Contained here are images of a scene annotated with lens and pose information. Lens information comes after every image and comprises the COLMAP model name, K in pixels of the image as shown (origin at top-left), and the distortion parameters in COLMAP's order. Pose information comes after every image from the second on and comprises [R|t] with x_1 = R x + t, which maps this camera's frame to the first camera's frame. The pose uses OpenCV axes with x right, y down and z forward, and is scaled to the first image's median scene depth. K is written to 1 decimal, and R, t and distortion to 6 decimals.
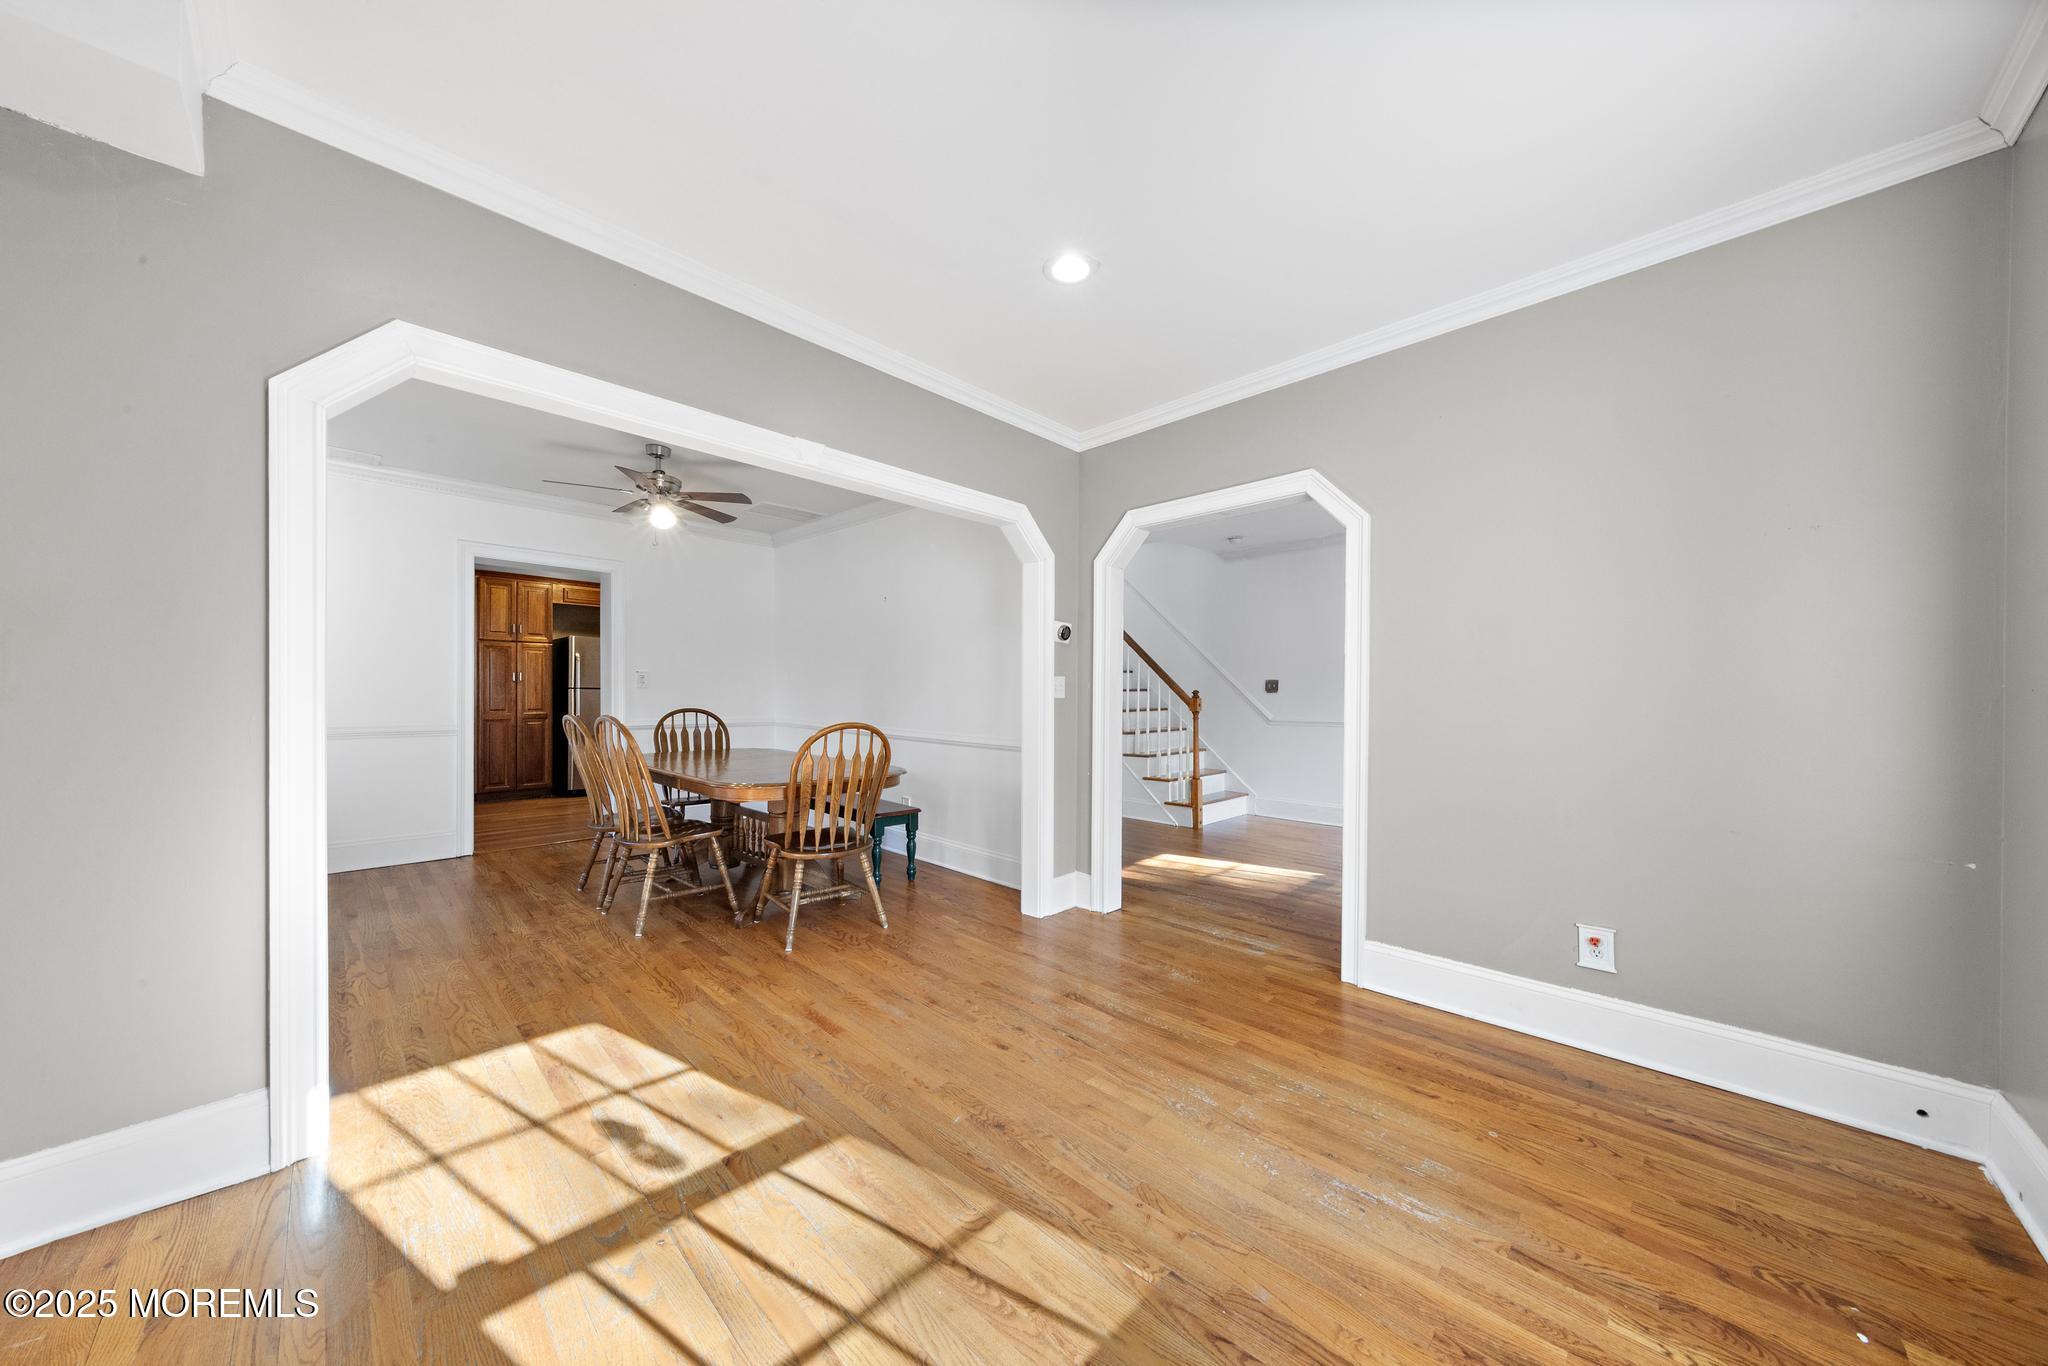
lens RADIAL K [[681.6, 0, 1023.3], [0, 681.6, 688.9], [0, 0, 1]] dist [0.007118, -0.000336]
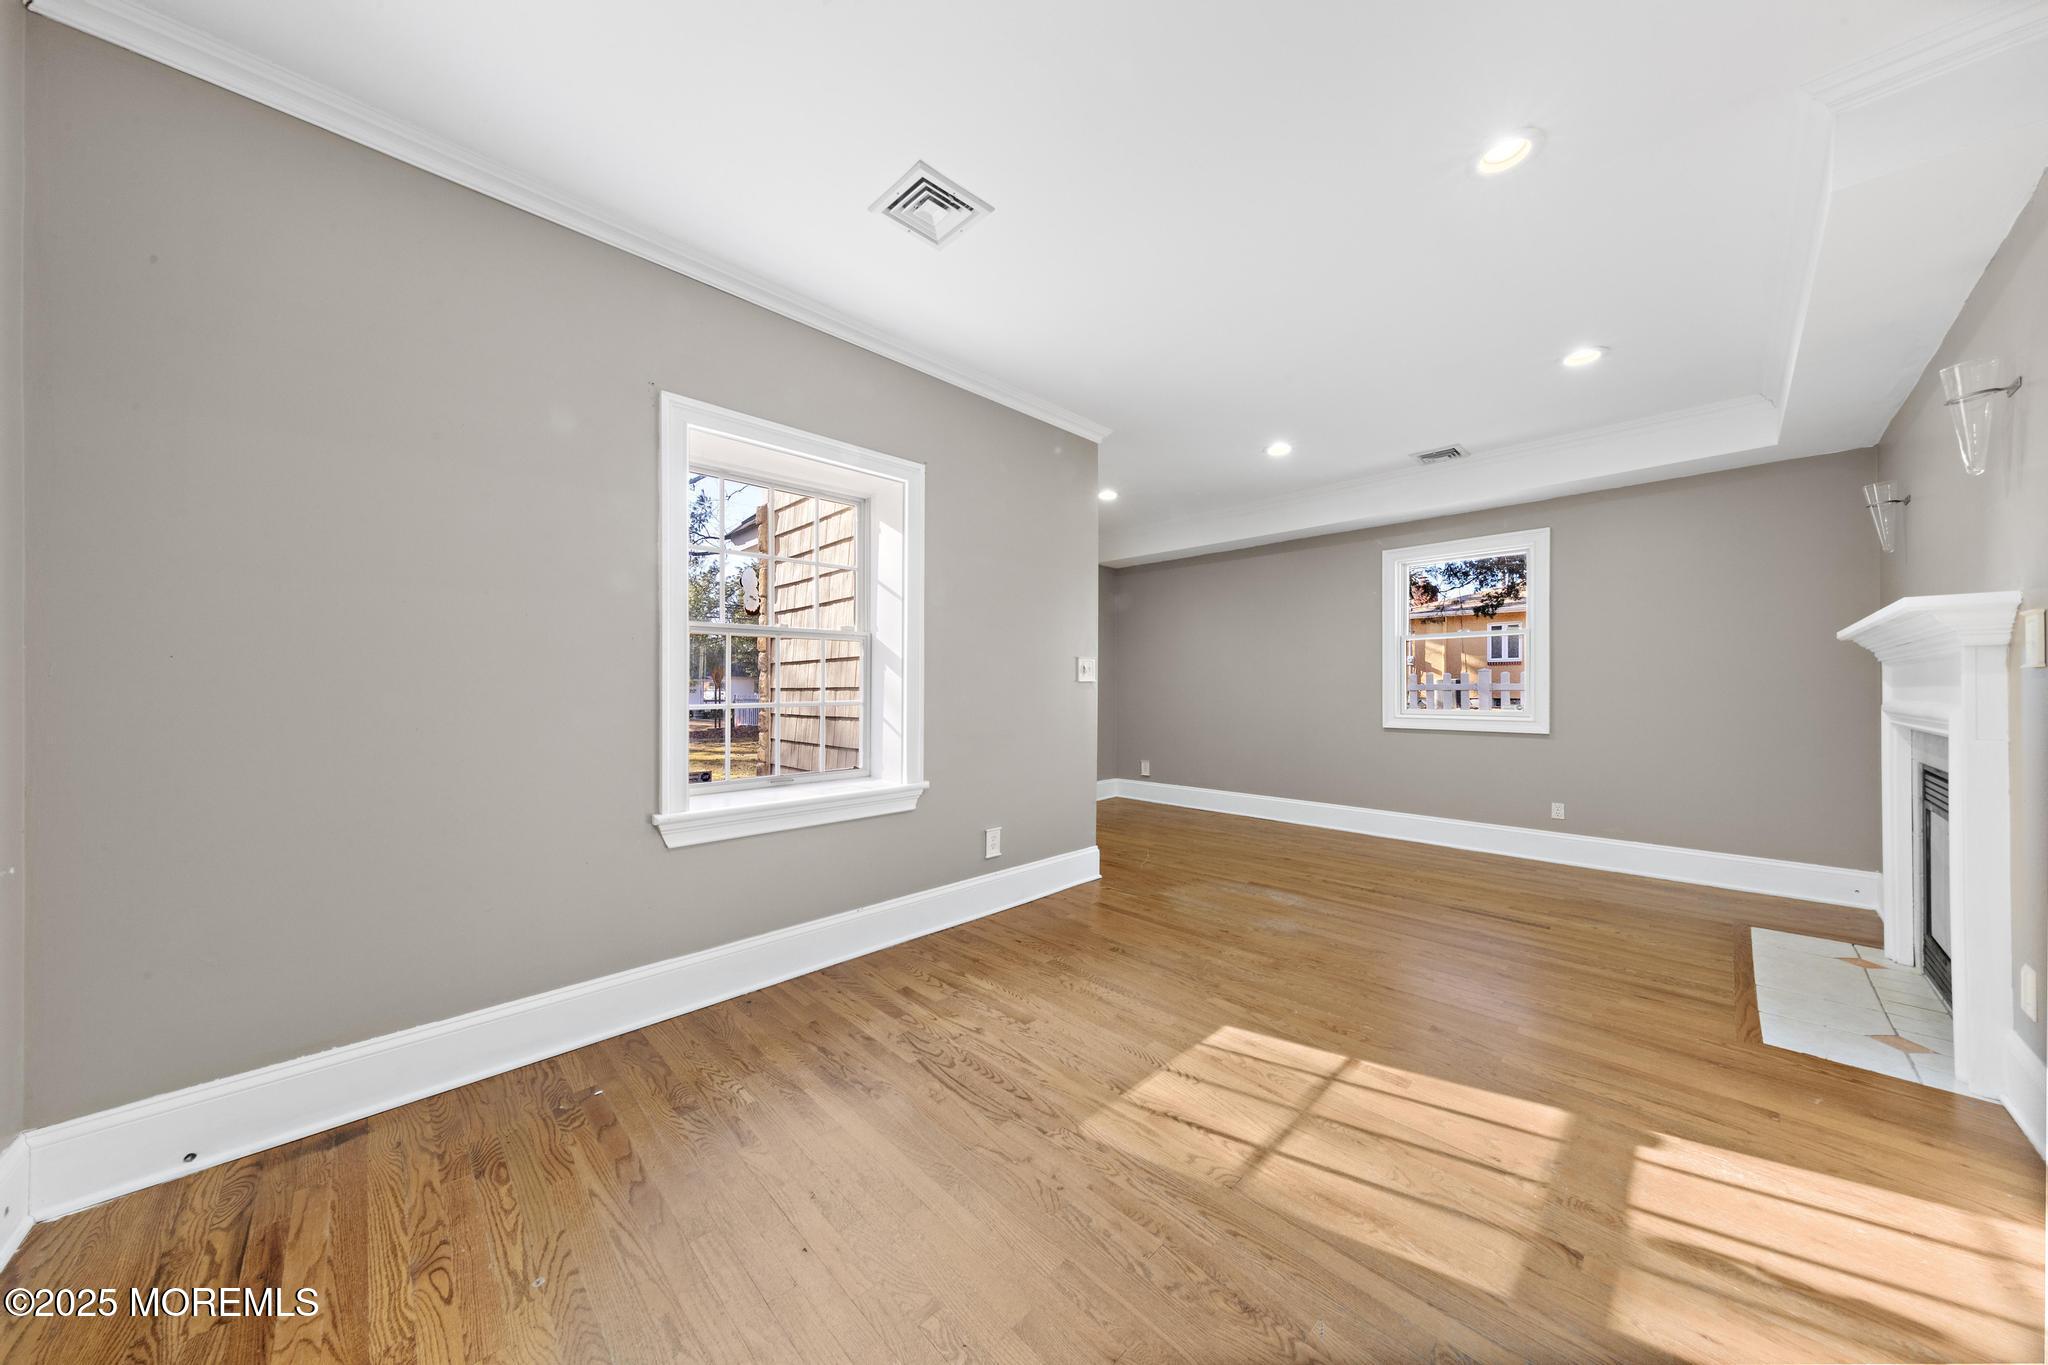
lens RADIAL K [[681.6, 0, 1025.6], [0, 681.6, 686.6], [0, 0, 1]] dist [0.007118, -0.000336]
pose [[-0.999823, -0.006510, 0.017628, 0.145656], [-0.006652, 0.999946, -0.007976, 0.031974], [-0.017575, -0.008092, -0.999813, 1.394769]]
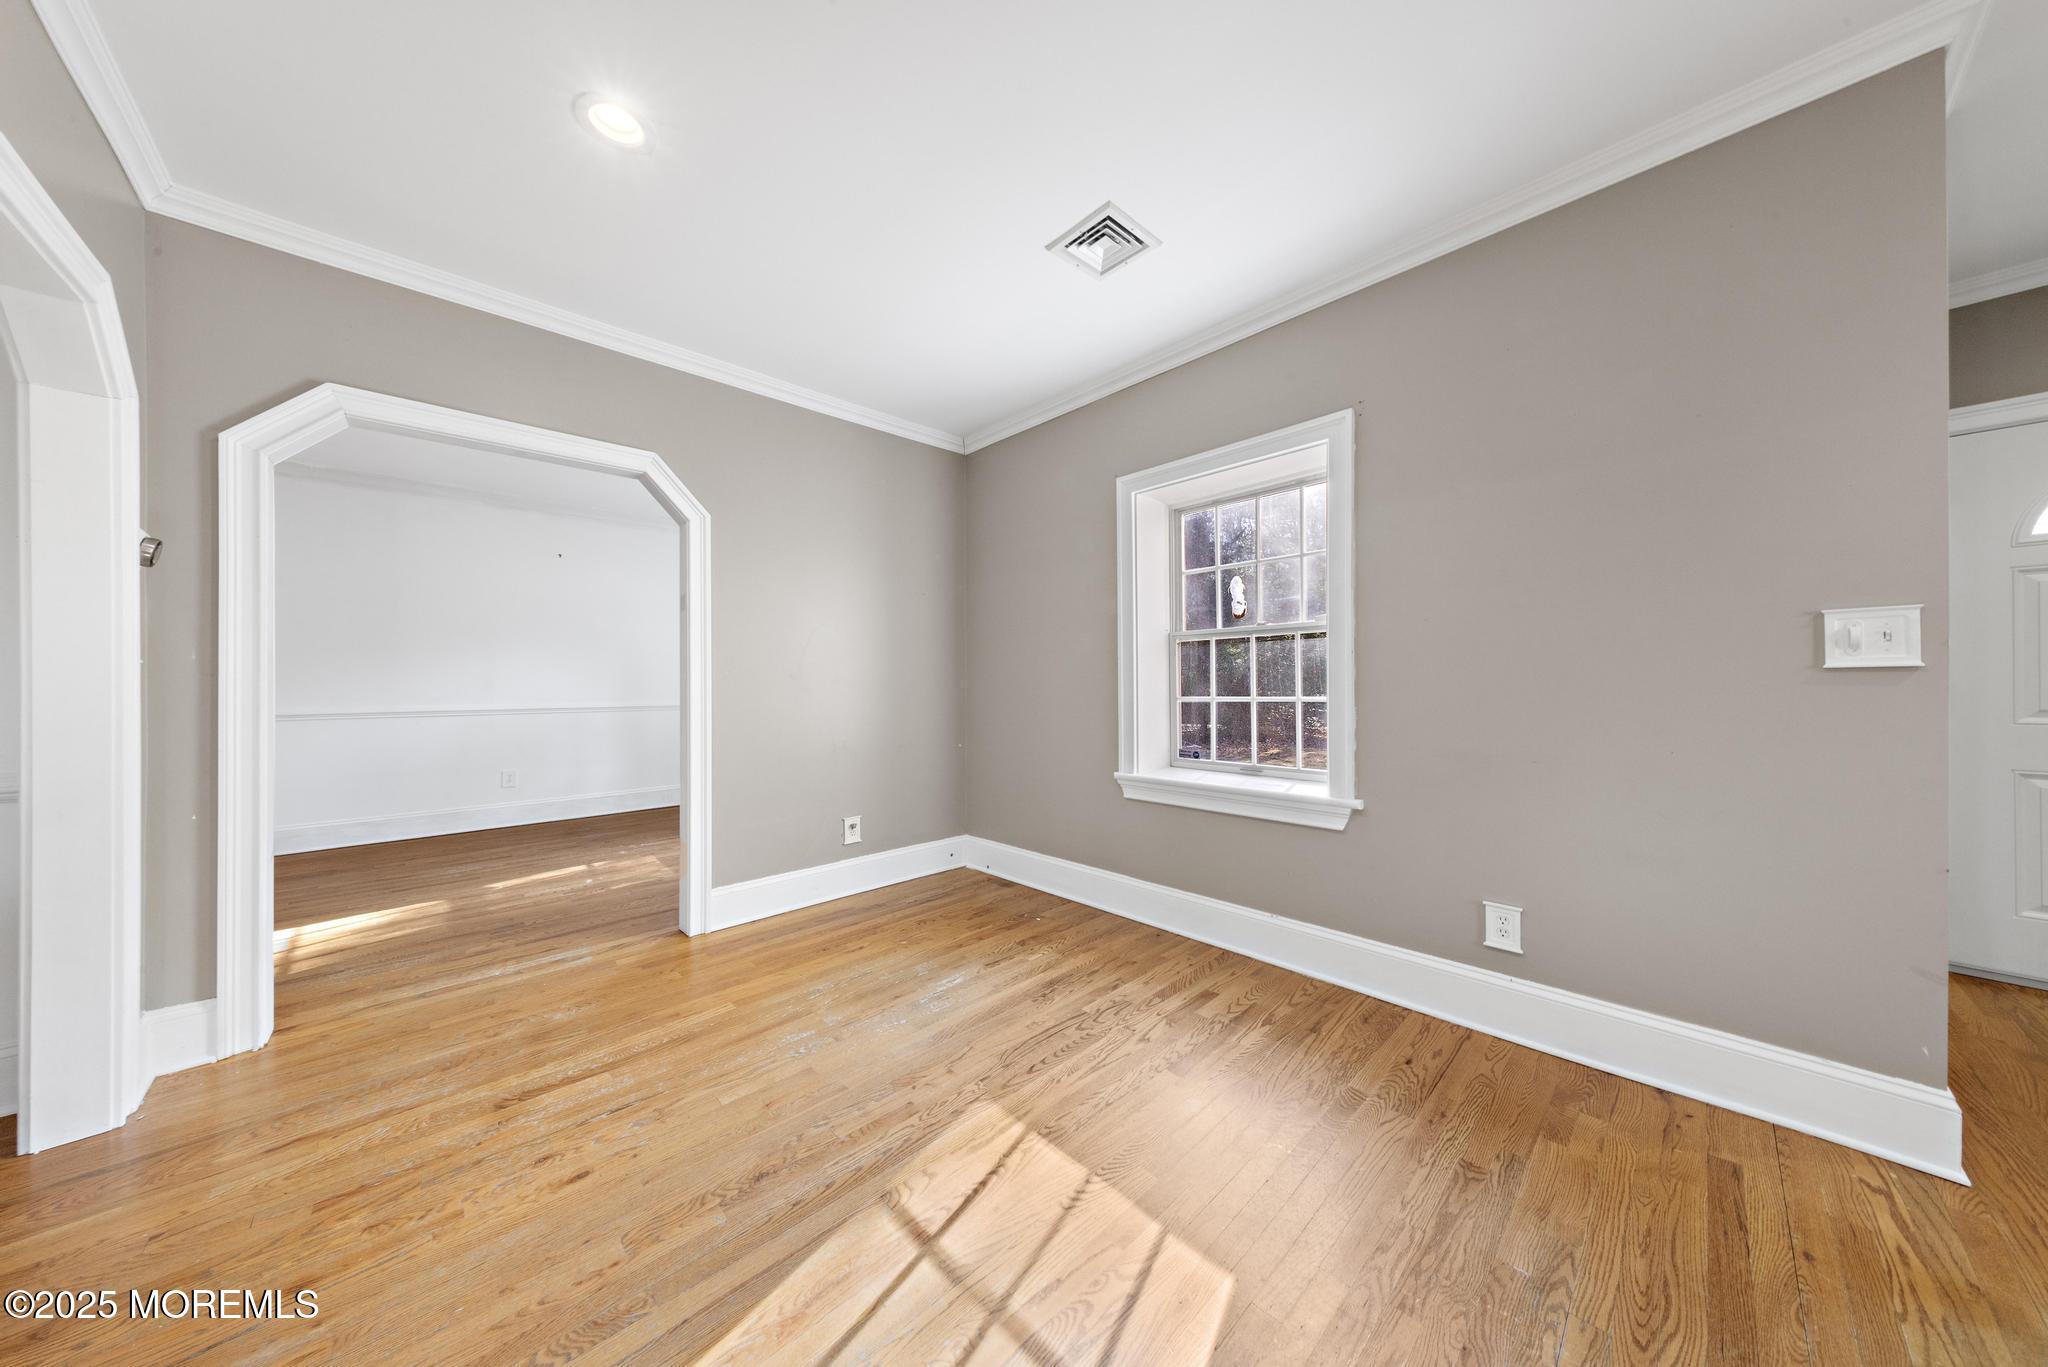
lens RADIAL K [[649.2, 0, 1027.5], [0, 649.2, 680.4], [0, 0, 1]] dist [0.009472, 0.000058]
pose [[0.039835, -0.004708, 0.999195, -0.689107], [-0.002208, 0.999986, 0.004800, 0.015826], [-0.999204, -0.002398, 0.039824, 0.529744]]
